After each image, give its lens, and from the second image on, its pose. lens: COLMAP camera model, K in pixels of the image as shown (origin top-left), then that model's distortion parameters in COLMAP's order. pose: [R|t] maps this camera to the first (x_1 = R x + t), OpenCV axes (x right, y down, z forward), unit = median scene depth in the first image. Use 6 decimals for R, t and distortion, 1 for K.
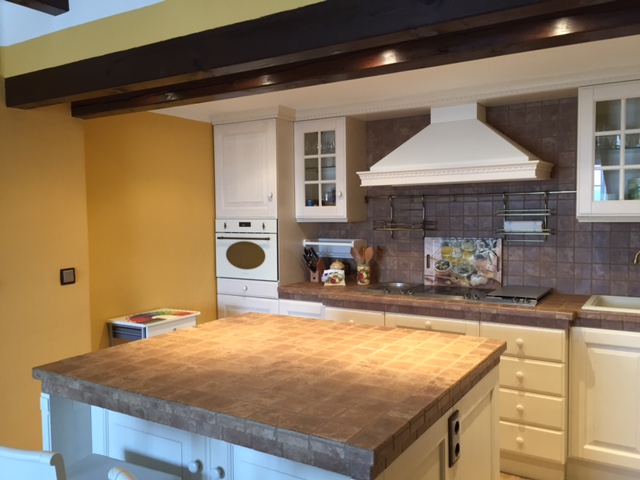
lens RADIAL K [[546.8, 0, 320.6], [0, 546.8, 240.0], [0, 0, 1]] dist [0.000606, 0.002477]
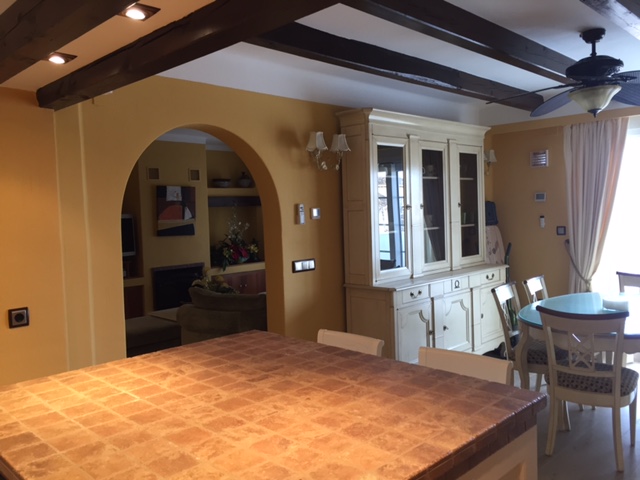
lens RADIAL K [[546.8, 0, 319.9], [0, 546.8, 238.8], [0, 0, 1]] dist [0.000606, 0.002477]
pose [[-0.974187, 0.028689, 0.223910, -0.384113], [0.053185, 0.993139, 0.104145, -0.098432], [-0.219386, 0.113365, -0.969030, 1.820236]]
